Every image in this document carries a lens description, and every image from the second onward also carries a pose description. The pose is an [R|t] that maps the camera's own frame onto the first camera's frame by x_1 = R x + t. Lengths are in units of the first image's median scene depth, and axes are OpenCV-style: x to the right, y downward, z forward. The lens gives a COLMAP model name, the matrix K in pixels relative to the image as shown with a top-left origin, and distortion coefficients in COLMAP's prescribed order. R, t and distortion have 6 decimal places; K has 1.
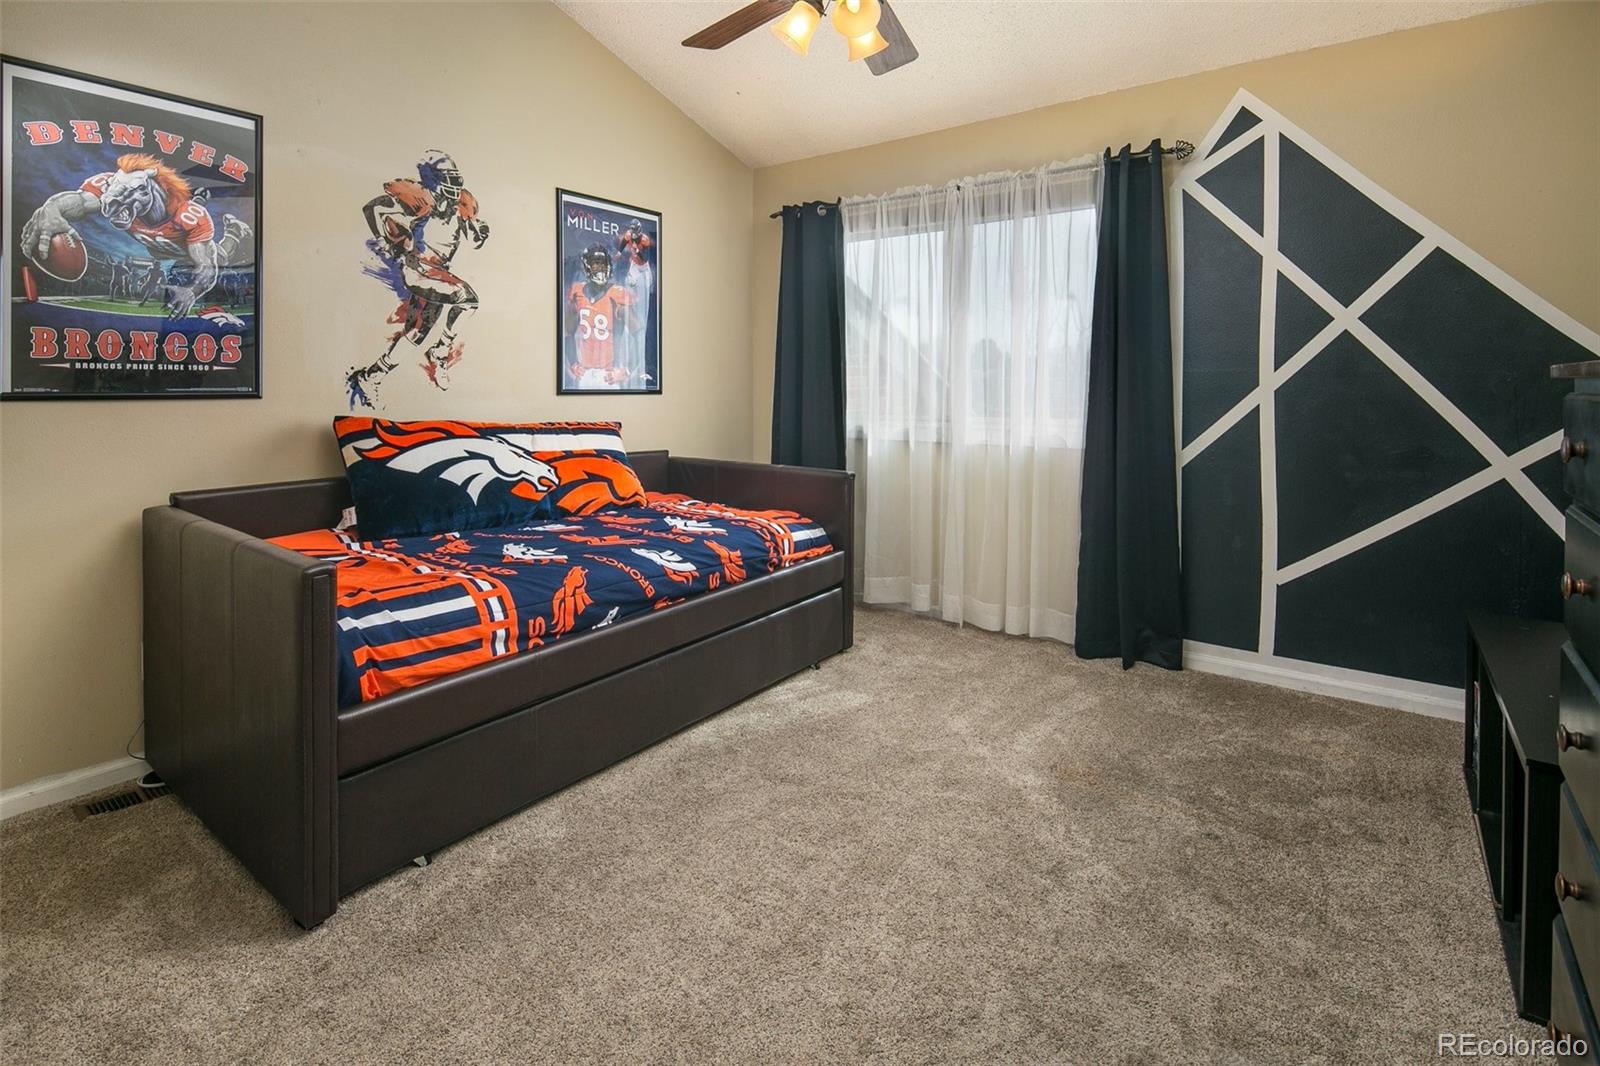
lens RADIAL K [[774.4, 0, 797.5], [0, 774.4, 394.5], [0, 0, 1]] dist [0.005394, -0.003127]
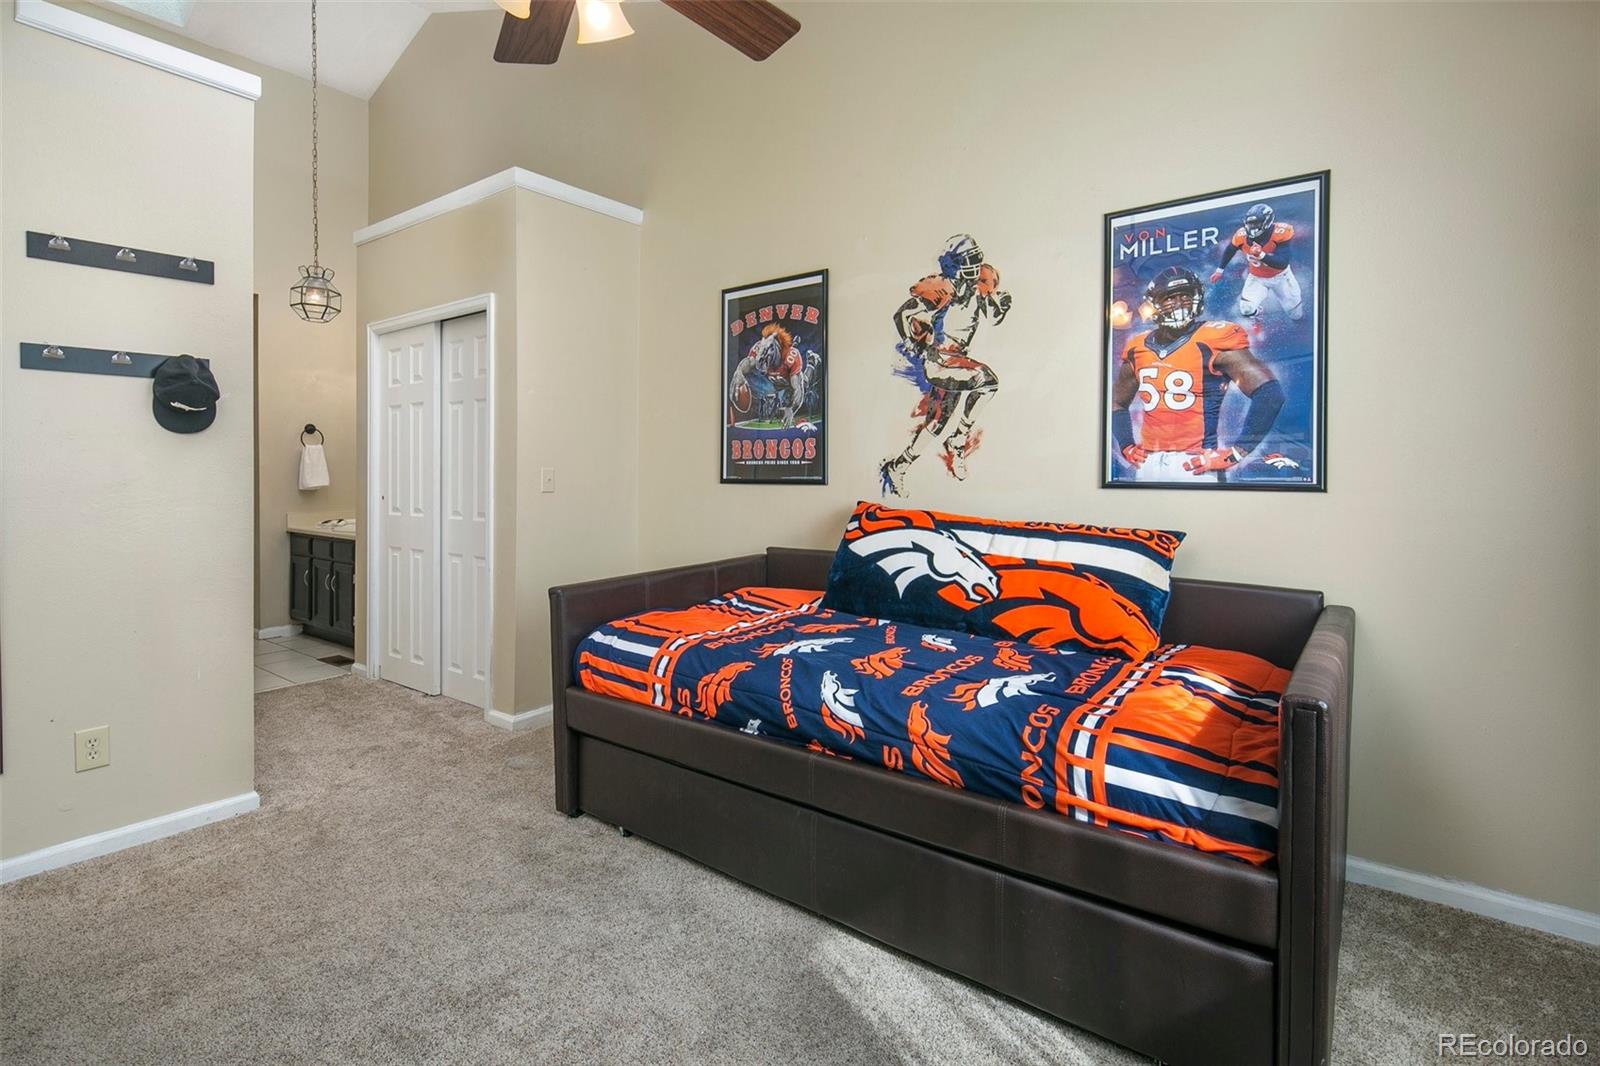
lens RADIAL K [[774.4, 0, 794.7], [0, 774.4, 481.1], [0, 0, 1]] dist [0.005394, -0.003127]
pose [[-0.020317, 0.010153, -0.999742, 0.536492], [-0.013588, 0.999853, 0.010430, -0.012455], [0.999701, 0.013796, -0.020176, 0.844611]]
